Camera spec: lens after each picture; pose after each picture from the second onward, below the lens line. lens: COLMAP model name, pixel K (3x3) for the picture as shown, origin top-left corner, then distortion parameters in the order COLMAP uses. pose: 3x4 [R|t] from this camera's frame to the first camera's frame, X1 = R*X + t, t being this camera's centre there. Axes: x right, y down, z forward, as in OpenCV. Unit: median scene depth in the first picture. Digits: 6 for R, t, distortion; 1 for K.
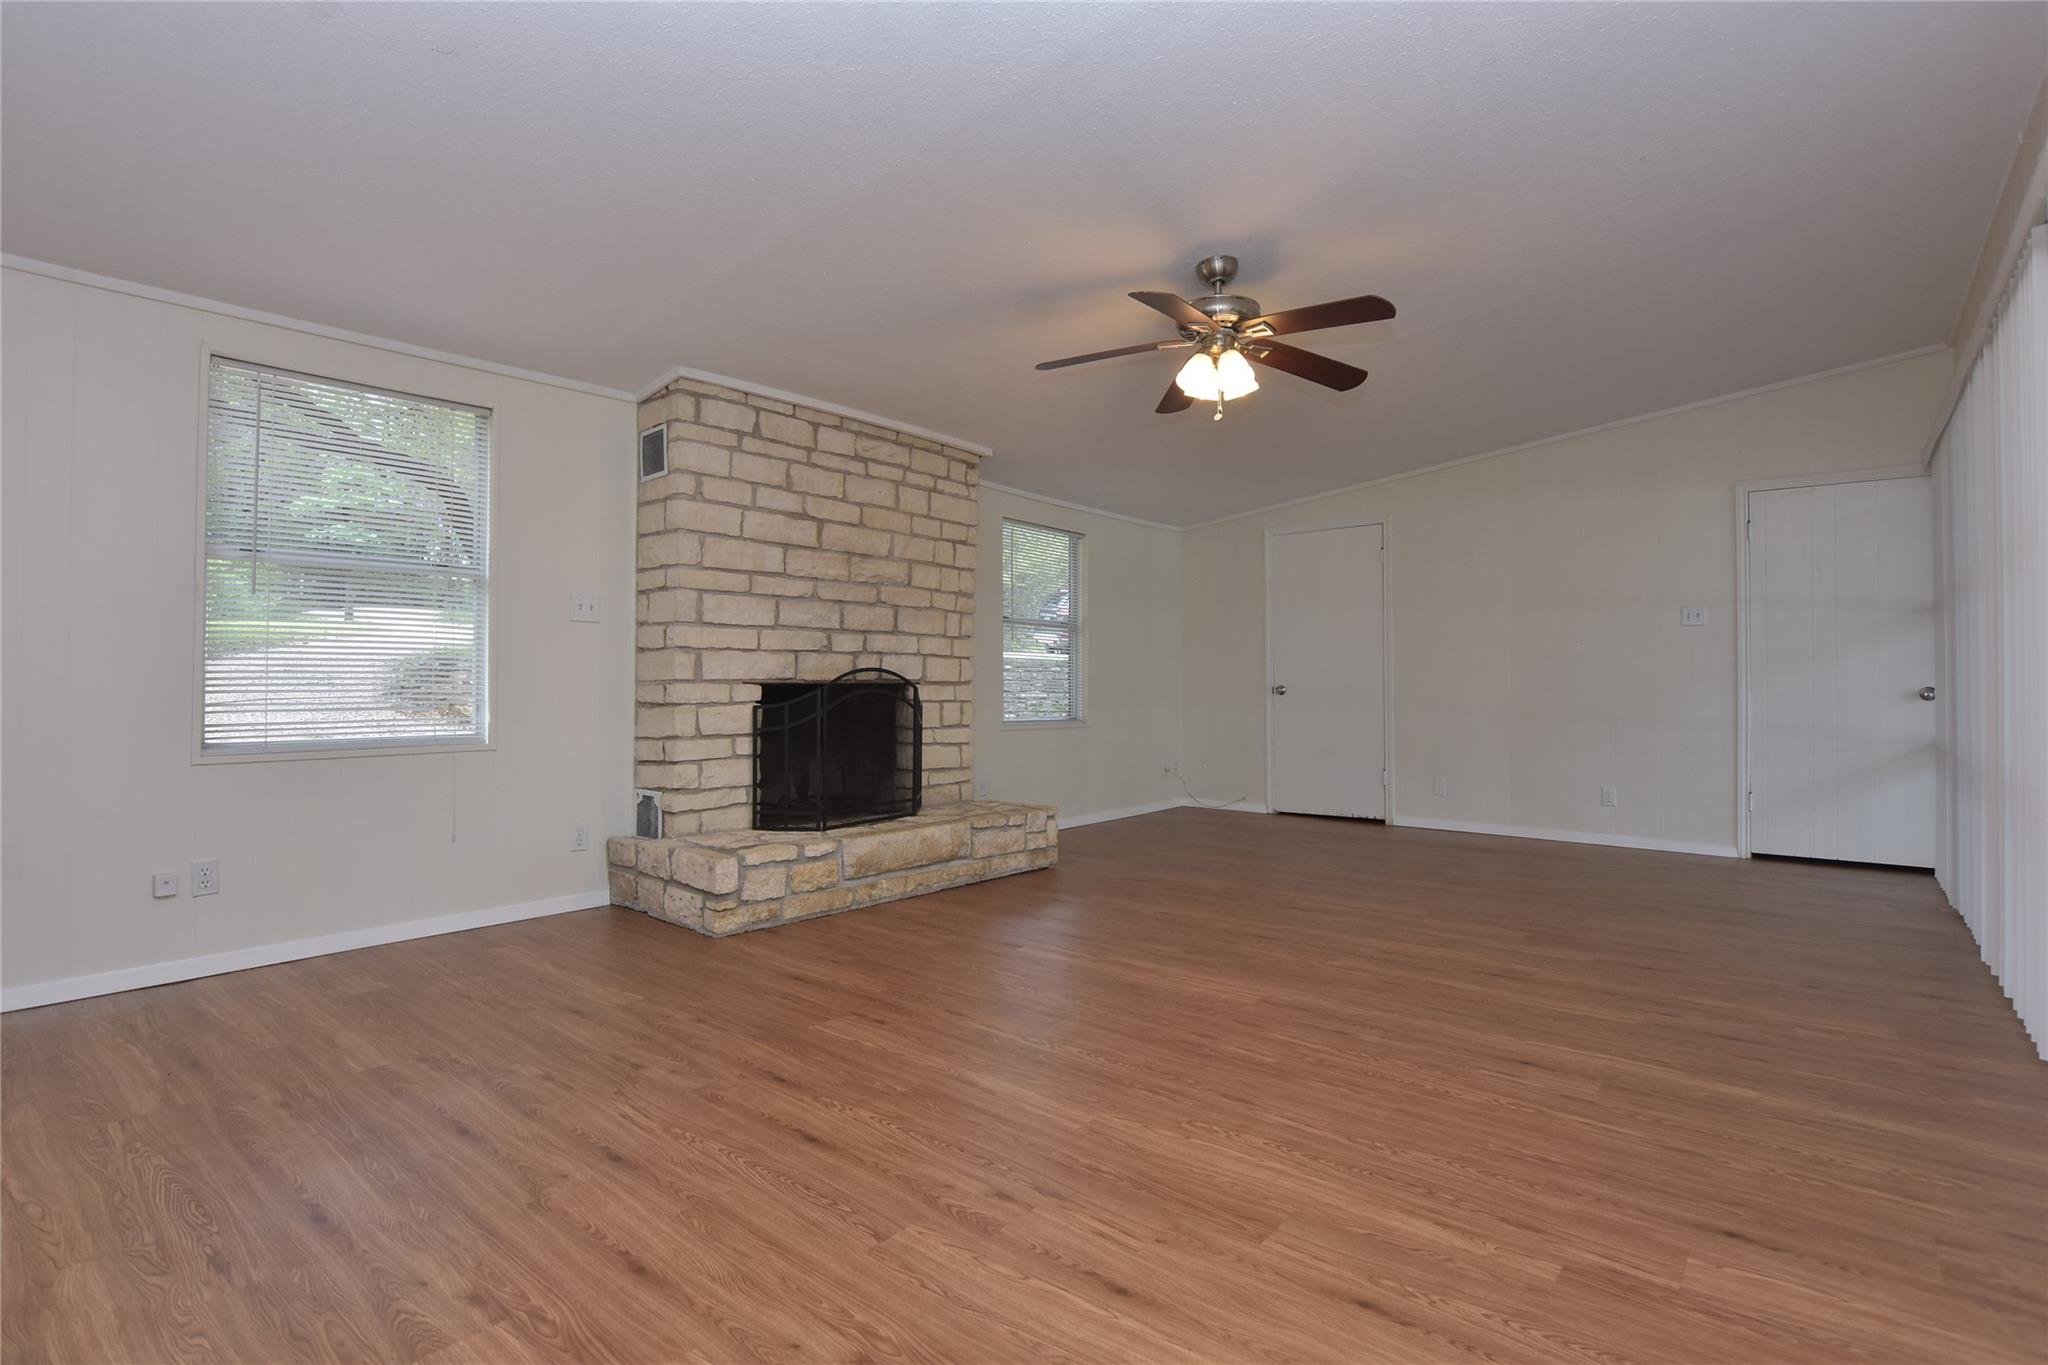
lens RADIAL K [[988.6, 0, 1024.9], [0, 988.6, 673.5], [0, 0, 1]] dist [-0.028155, 0.004009]
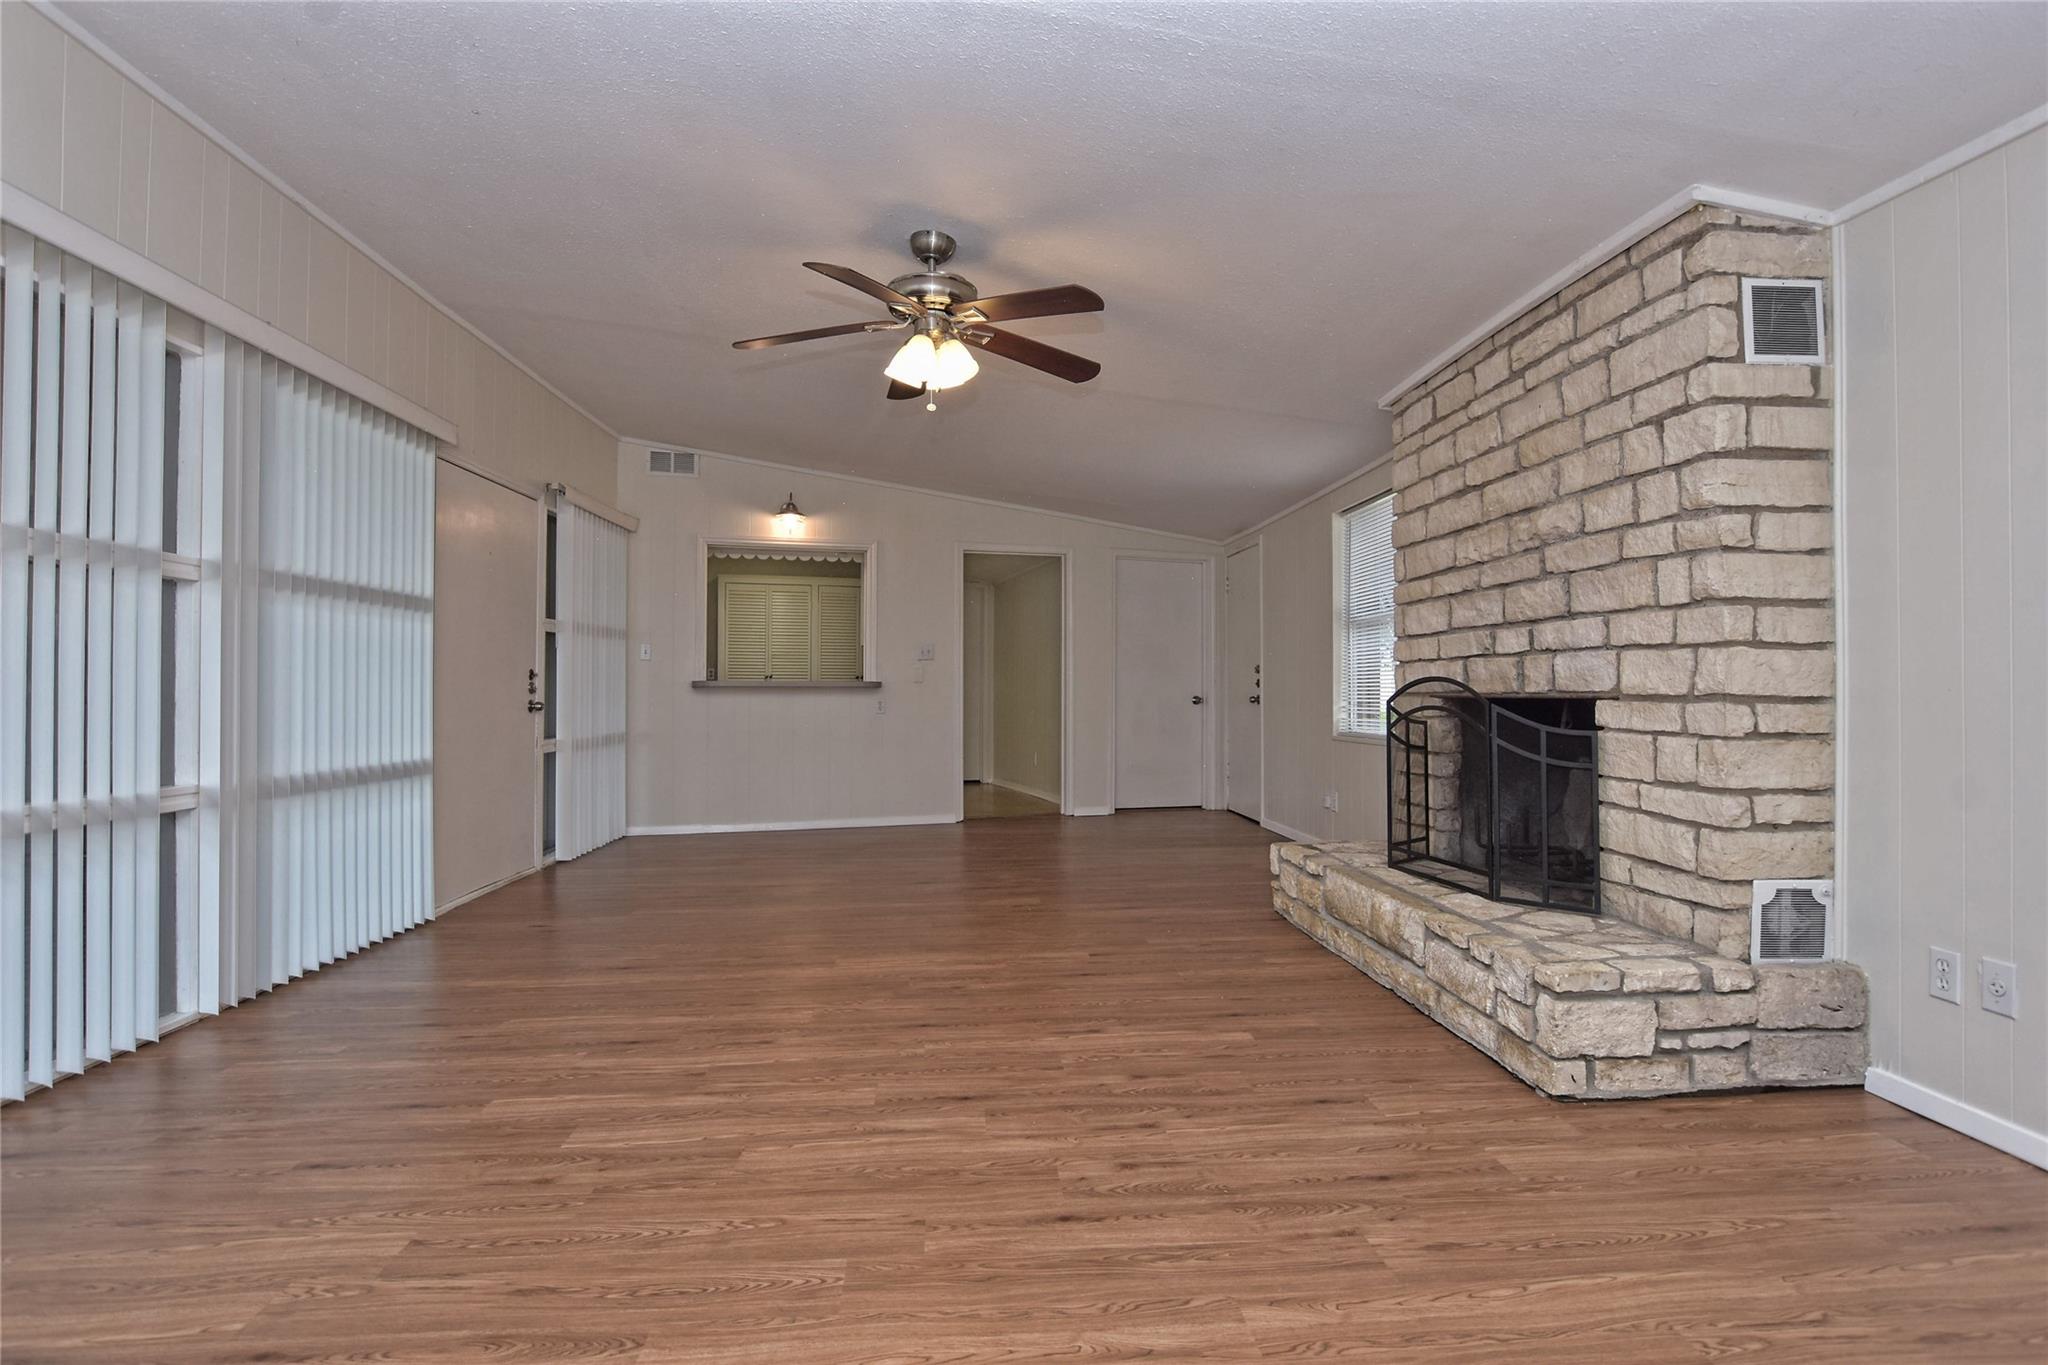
lens RADIAL K [[988.6, 0, 1024.9], [0, 988.6, 673.5], [0, 0, 1]] dist [-0.028155, 0.004009]
pose [[-0.714018, -0.012122, -0.700022, 0.595690], [0.008539, 0.999625, -0.026019, 0.008717], [0.700075, -0.024555, -0.713647, 1.319149]]
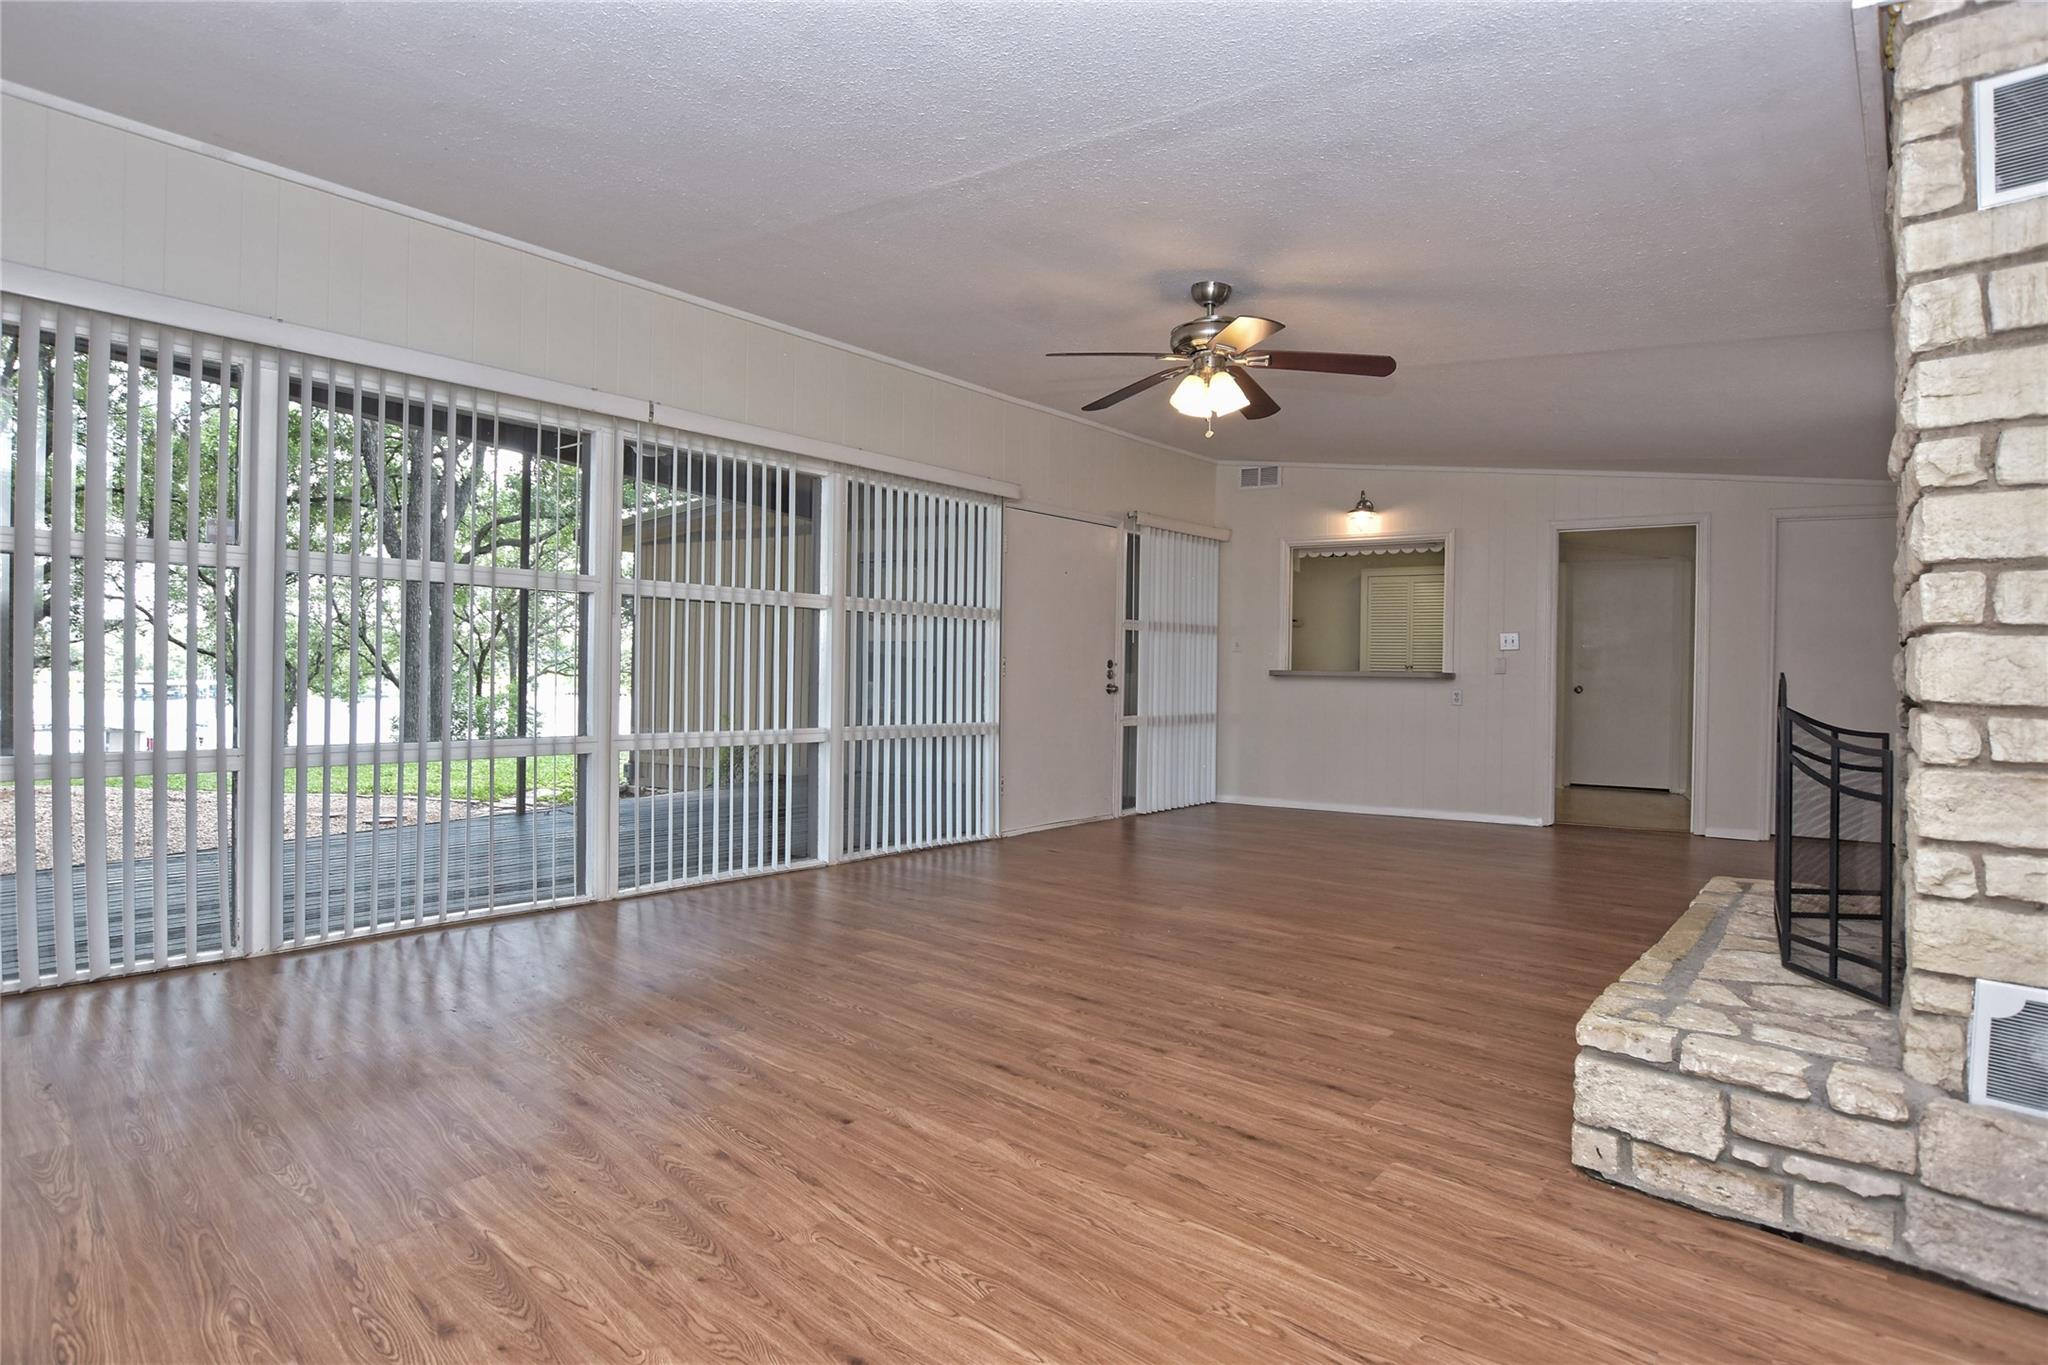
lens RADIAL K [[988.6, 0, 1024.9], [0, 988.6, 673.5], [0, 0, 1]] dist [-0.028155, 0.004009]
pose [[-0.999287, -0.015250, 0.034533, 0.270693], [-0.015664, 0.999808, -0.011765, 0.008428], [-0.034347, -0.012297, -0.999334, 1.589537]]
